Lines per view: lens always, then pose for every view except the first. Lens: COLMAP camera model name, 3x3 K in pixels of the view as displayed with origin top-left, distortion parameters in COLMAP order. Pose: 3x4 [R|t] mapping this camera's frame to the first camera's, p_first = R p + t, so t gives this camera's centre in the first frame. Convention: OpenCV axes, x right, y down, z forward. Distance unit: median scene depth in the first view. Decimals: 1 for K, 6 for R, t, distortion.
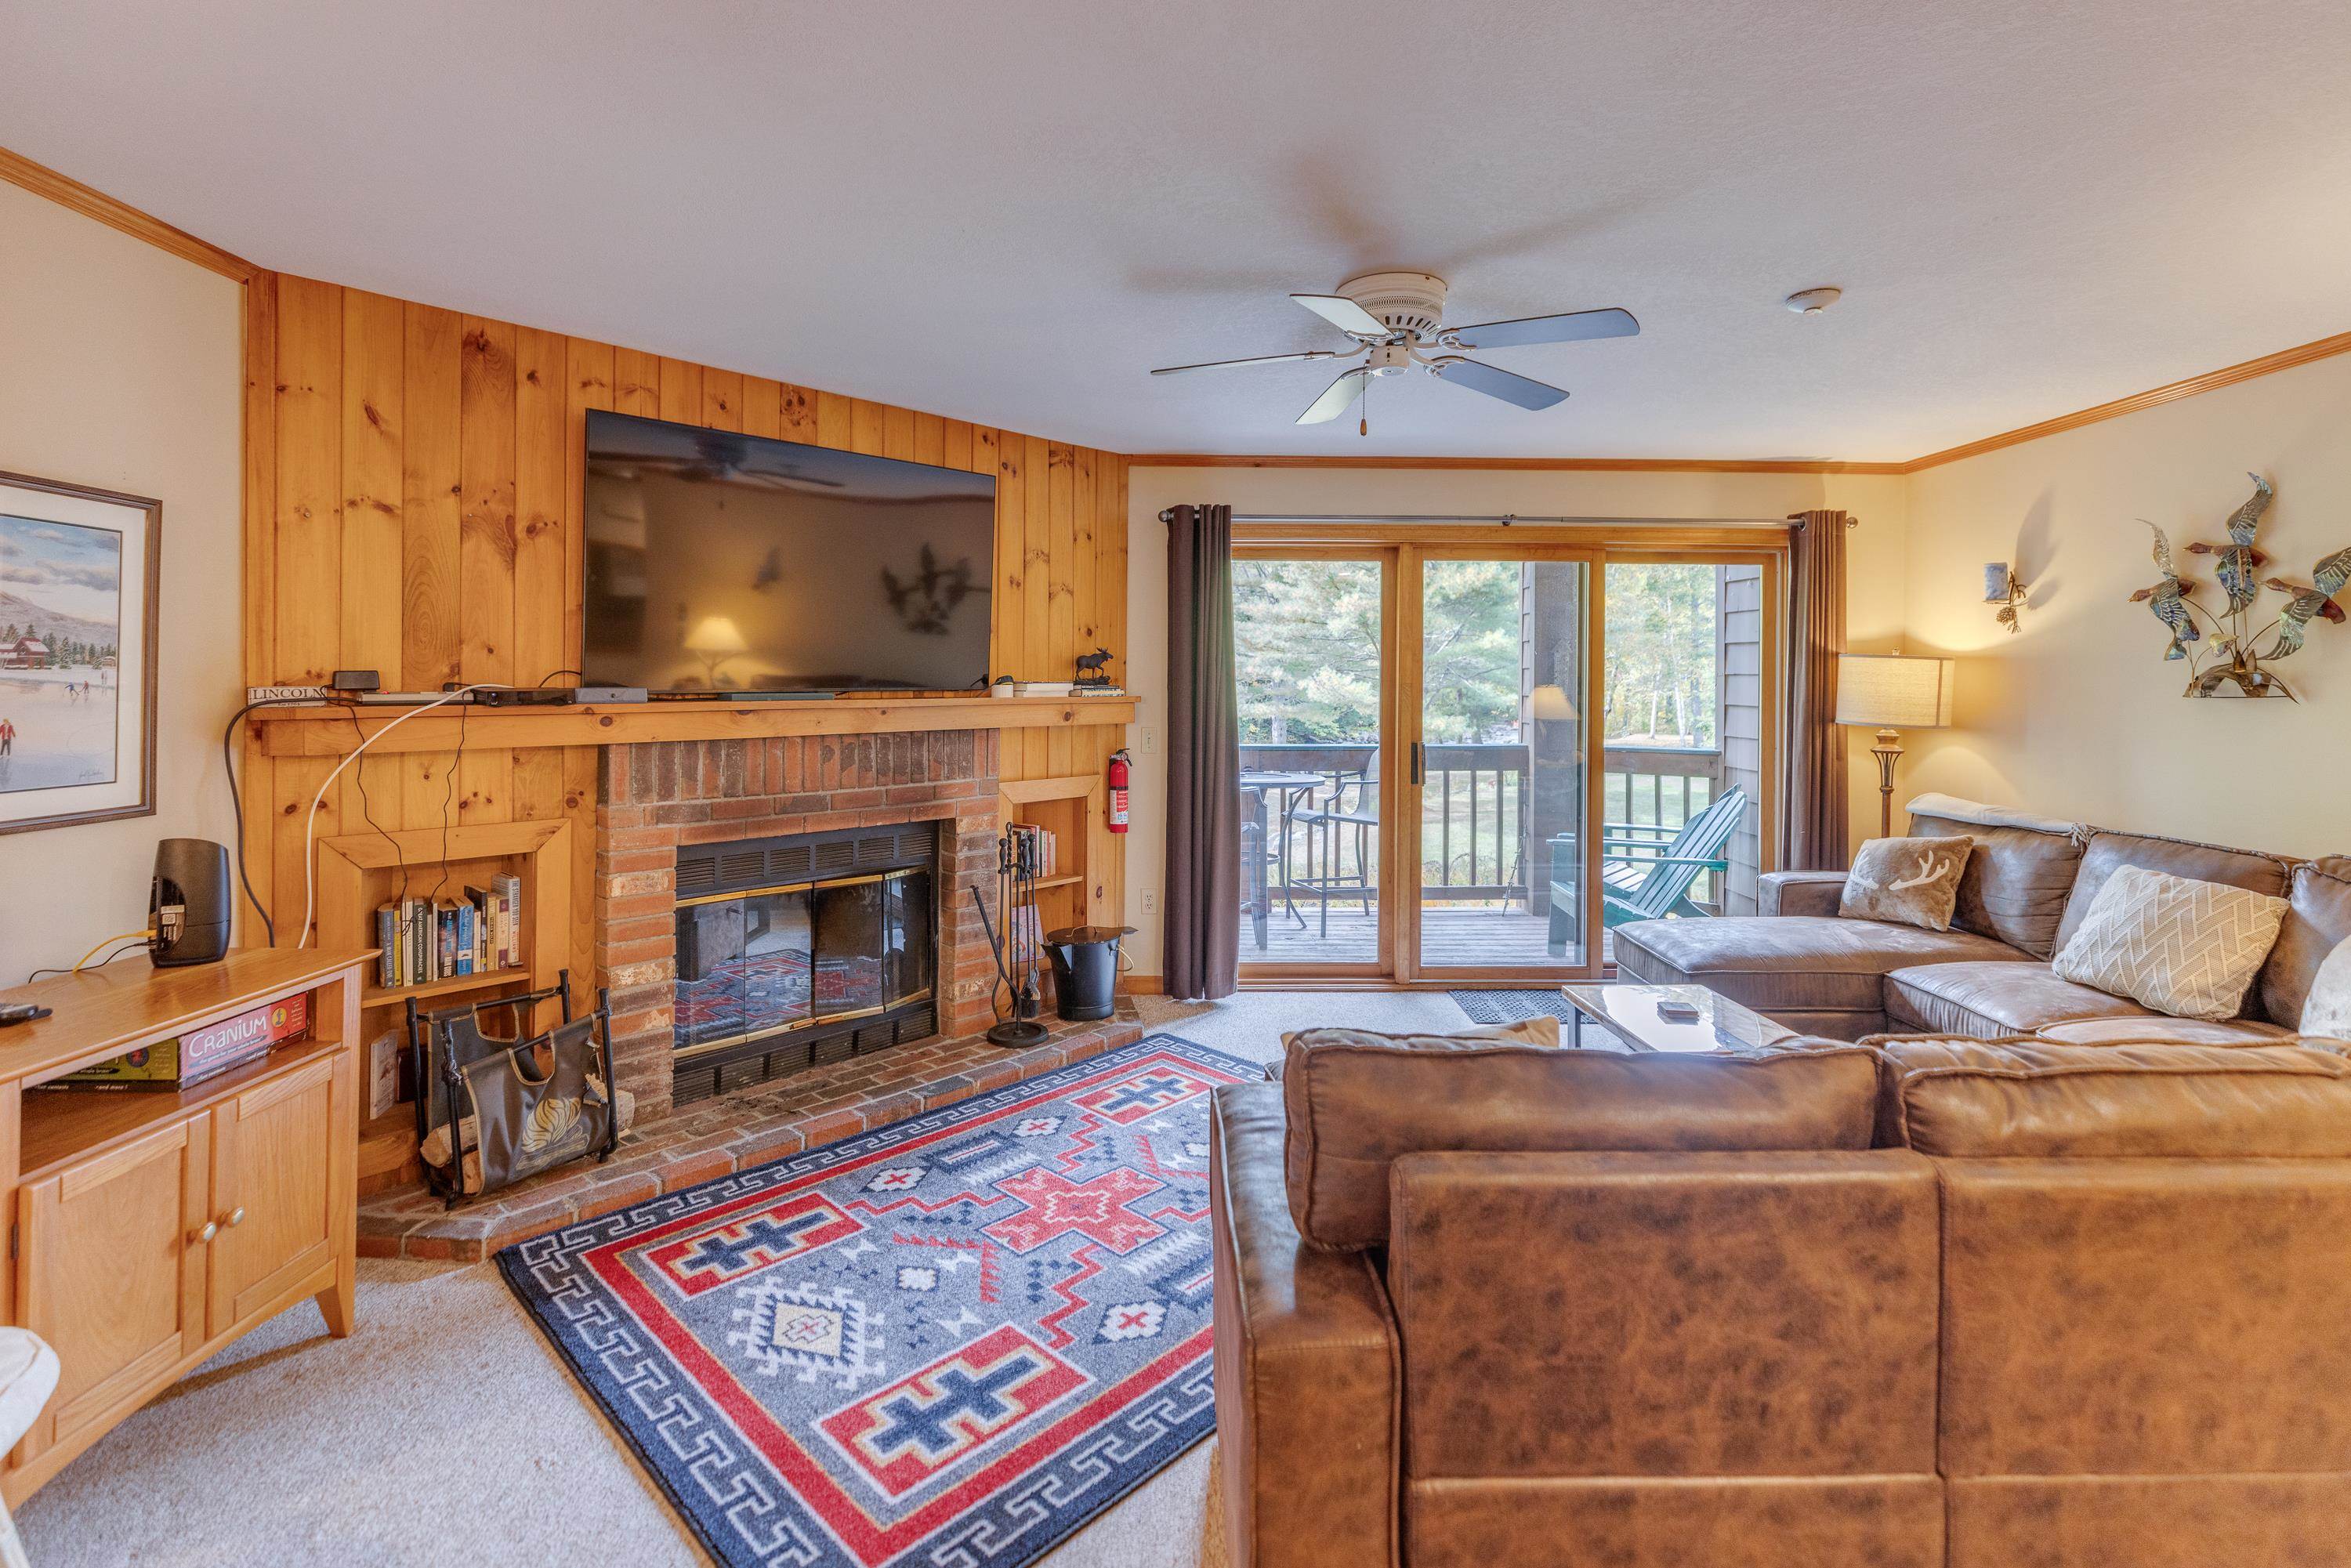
lens RADIAL K [[1086.0, 0, 1191.0], [0, 1086.0, 702.7], [0, 0, 1]] dist [0.003841, -0.000596]
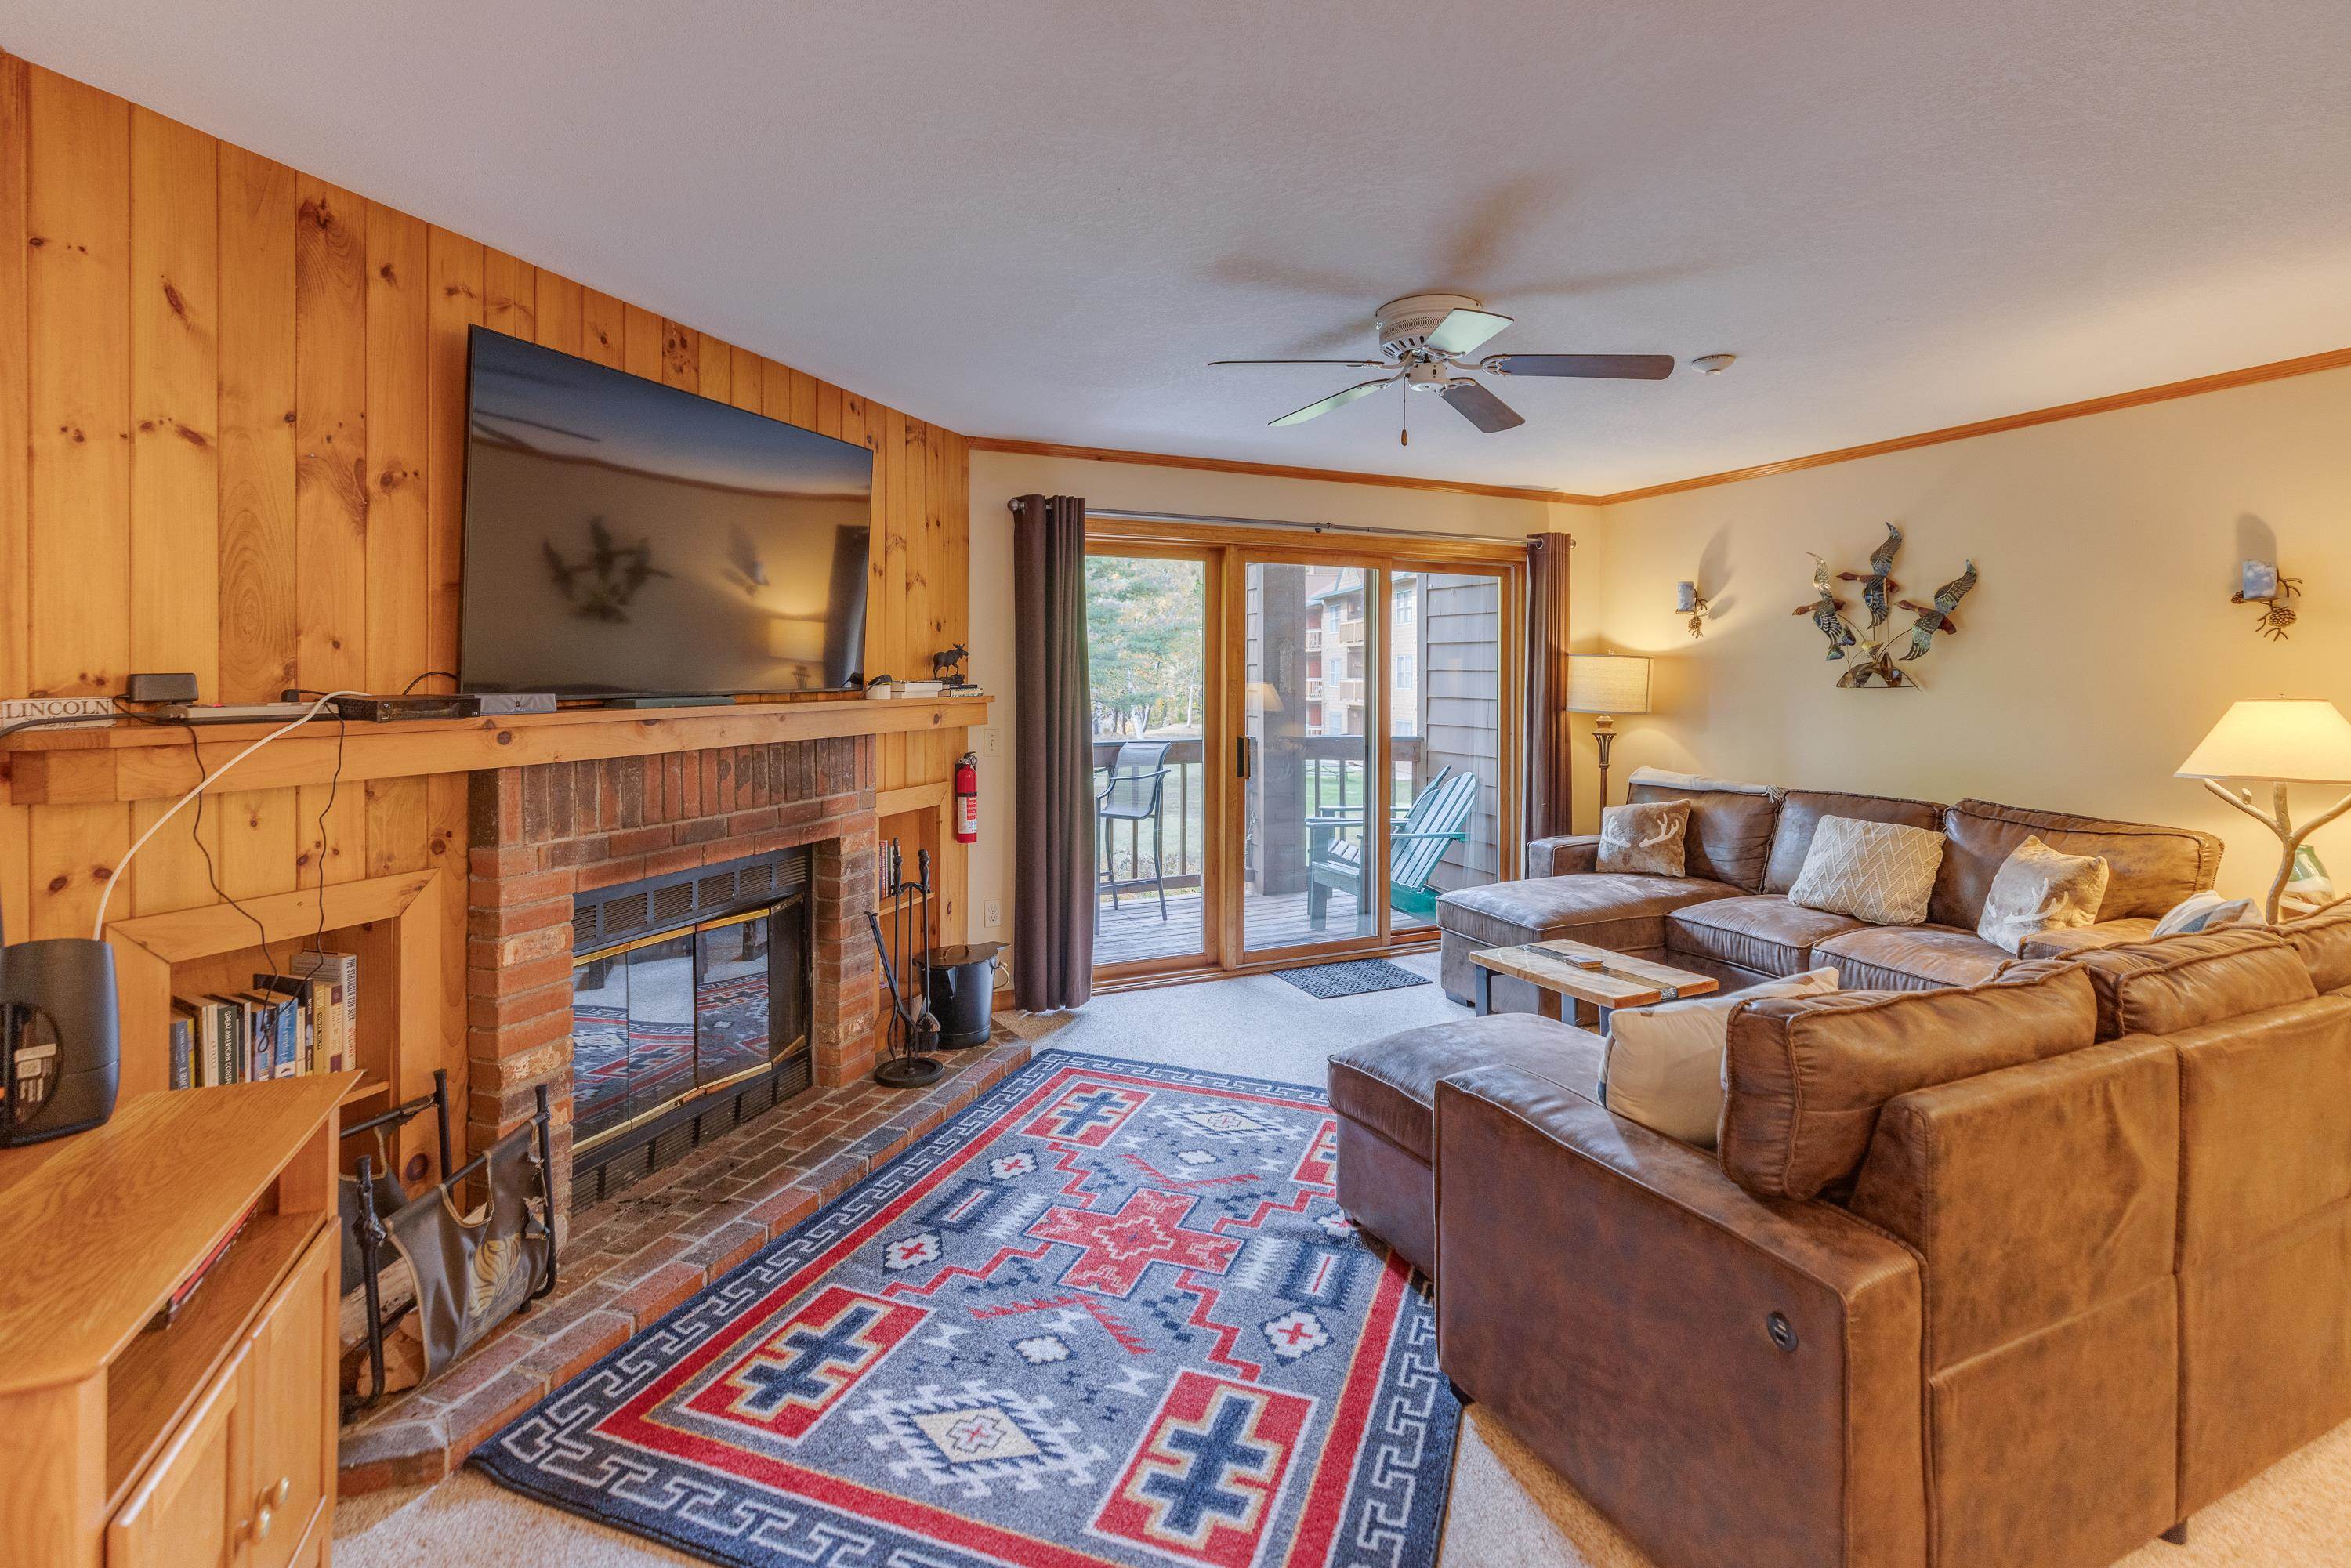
lens RADIAL K [[1086.0, 0, 1191.0], [0, 1086.0, 702.7], [0, 0, 1]] dist [0.003841, -0.000596]
pose [[0.917262, -0.014394, 0.398024, -0.371168], [0.012392, 0.999894, 0.007602, -0.006923], [-0.398092, -0.002041, 0.917343, 0.098407]]
